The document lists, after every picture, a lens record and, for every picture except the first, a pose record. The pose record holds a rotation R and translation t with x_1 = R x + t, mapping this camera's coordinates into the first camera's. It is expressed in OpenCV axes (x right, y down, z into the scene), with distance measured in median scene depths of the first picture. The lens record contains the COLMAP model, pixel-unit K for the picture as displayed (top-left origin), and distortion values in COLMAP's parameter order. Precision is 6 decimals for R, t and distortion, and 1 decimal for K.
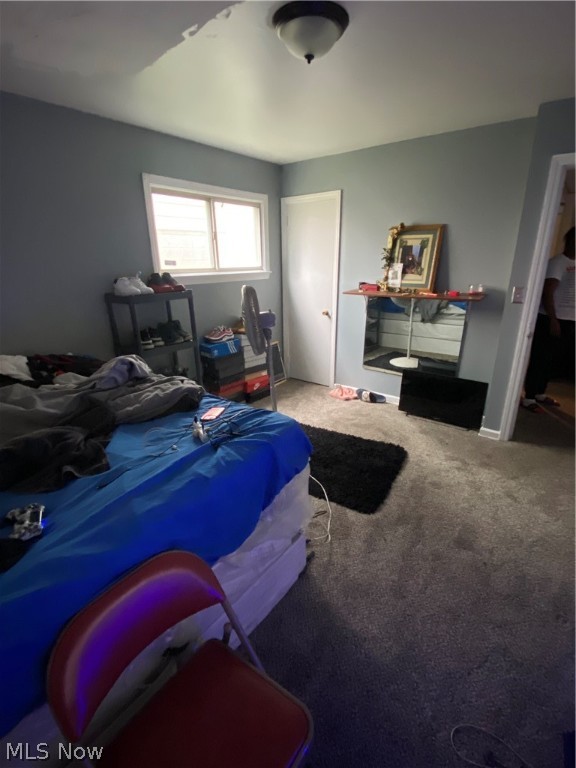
lens RADIAL K [[360.1, 0, 288.0], [0, 360.1, 384.0], [0, 0, 1]] dist [0.016209, -0.000662]
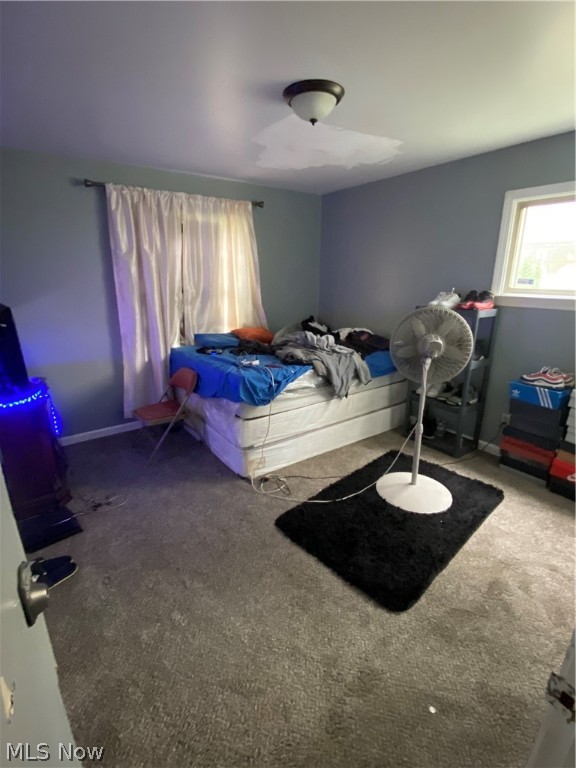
lens RADIAL K [[360.1, 0, 288.0], [0, 360.1, 384.0], [0, 0, 1]] dist [0.016209, -0.000662]
pose [[-0.298160, 0.264356, -0.917178, 0.773111], [-0.323103, 0.876207, 0.357583, -0.261790], [0.898168, 0.402960, -0.175836, 0.786054]]
